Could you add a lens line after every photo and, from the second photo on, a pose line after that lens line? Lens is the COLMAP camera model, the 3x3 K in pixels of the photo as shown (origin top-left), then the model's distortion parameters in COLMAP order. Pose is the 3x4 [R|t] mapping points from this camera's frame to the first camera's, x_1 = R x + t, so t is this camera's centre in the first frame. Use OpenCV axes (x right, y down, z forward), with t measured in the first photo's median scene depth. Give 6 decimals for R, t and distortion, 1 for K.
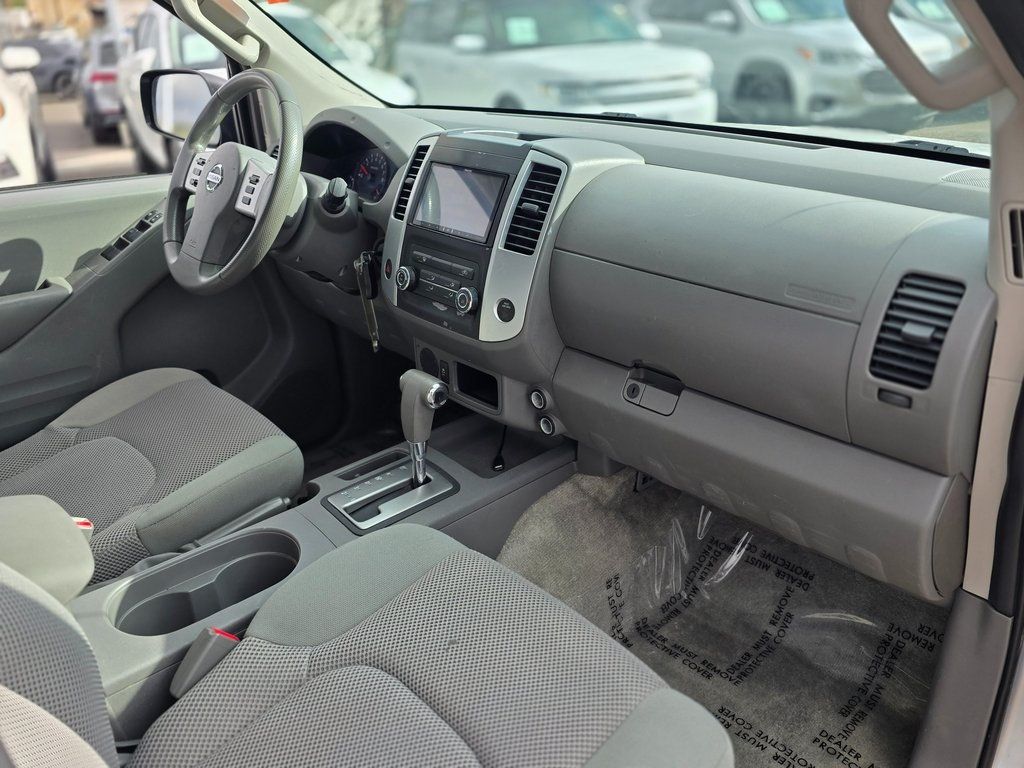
lens RADIAL K [[811.3, 0, 512.0], [0, 811.3, 384.0], [0, 0, 1]] dist [0.013221, 0.000215]
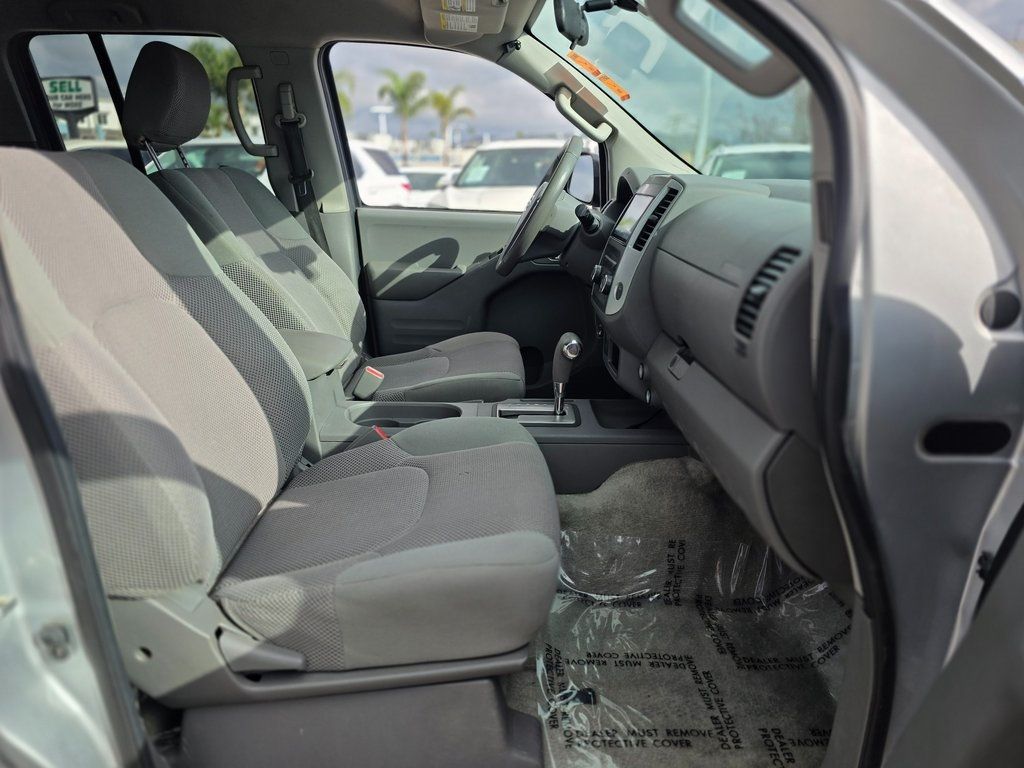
lens RADIAL K [[687.7, 0, 512.0], [0, 687.7, 384.0], [0, 0, 1]] dist [-0.002751, -0.000086]
pose [[0.761069, 0.228304, -0.607167, 0.571801], [-0.299017, 0.954113, -0.016050, 0.124347], [0.575642, 0.193768, 0.794412, 0.022682]]
